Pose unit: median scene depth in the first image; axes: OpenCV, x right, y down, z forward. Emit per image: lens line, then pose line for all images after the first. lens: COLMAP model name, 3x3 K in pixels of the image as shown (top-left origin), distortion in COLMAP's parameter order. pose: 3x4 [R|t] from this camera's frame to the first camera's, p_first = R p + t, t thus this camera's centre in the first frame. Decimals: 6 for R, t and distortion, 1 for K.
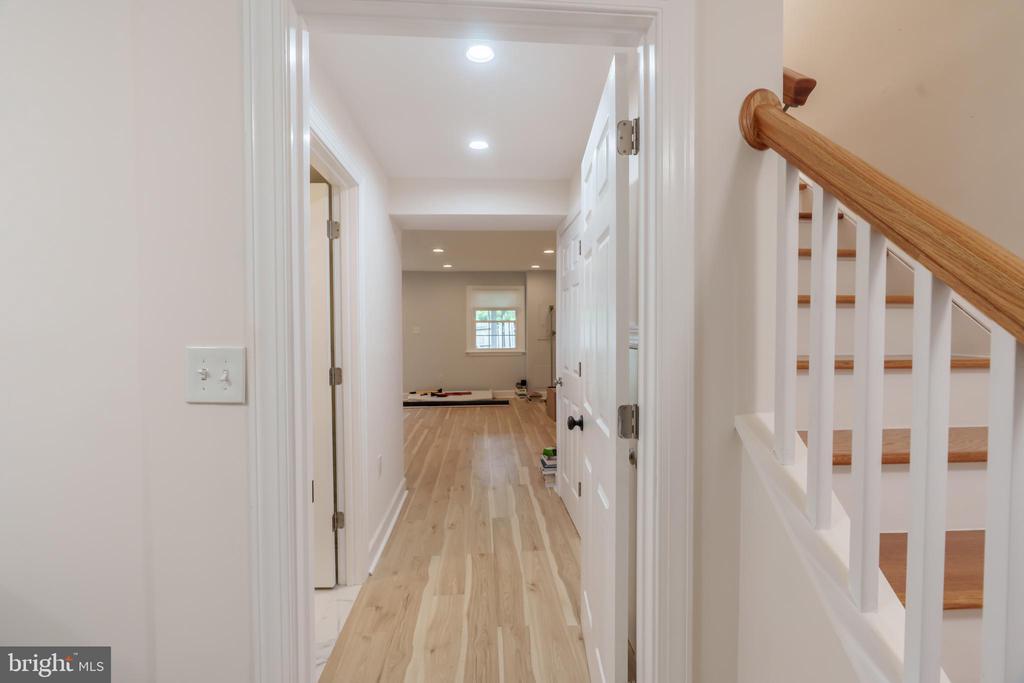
lens RADIAL K [[465.3, 0, 507.1], [0, 465.3, 339.2], [0, 0, 1]] dist [-0.003350, 0.000495]
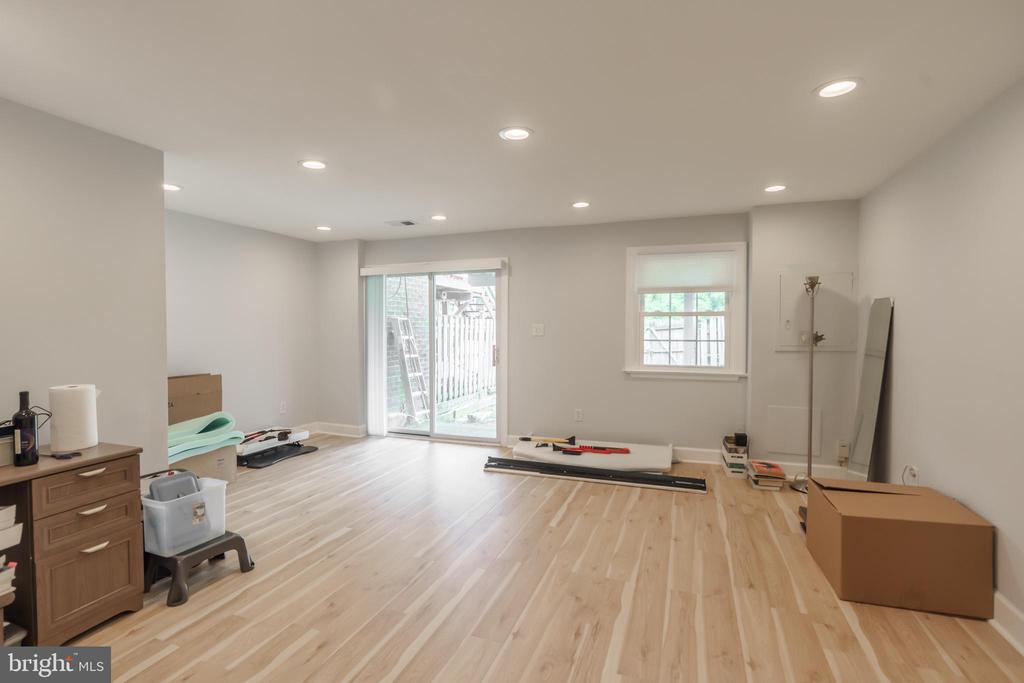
lens RADIAL K [[465.3, 0, 507.1], [0, 465.3, 339.2], [0, 0, 1]] dist [-0.003350, 0.000495]
pose [[0.906540, 0.012751, -0.421927, 0.017489], [-0.005292, 0.999808, 0.018846, -0.018848], [0.422086, -0.014851, 0.906434, 0.457116]]
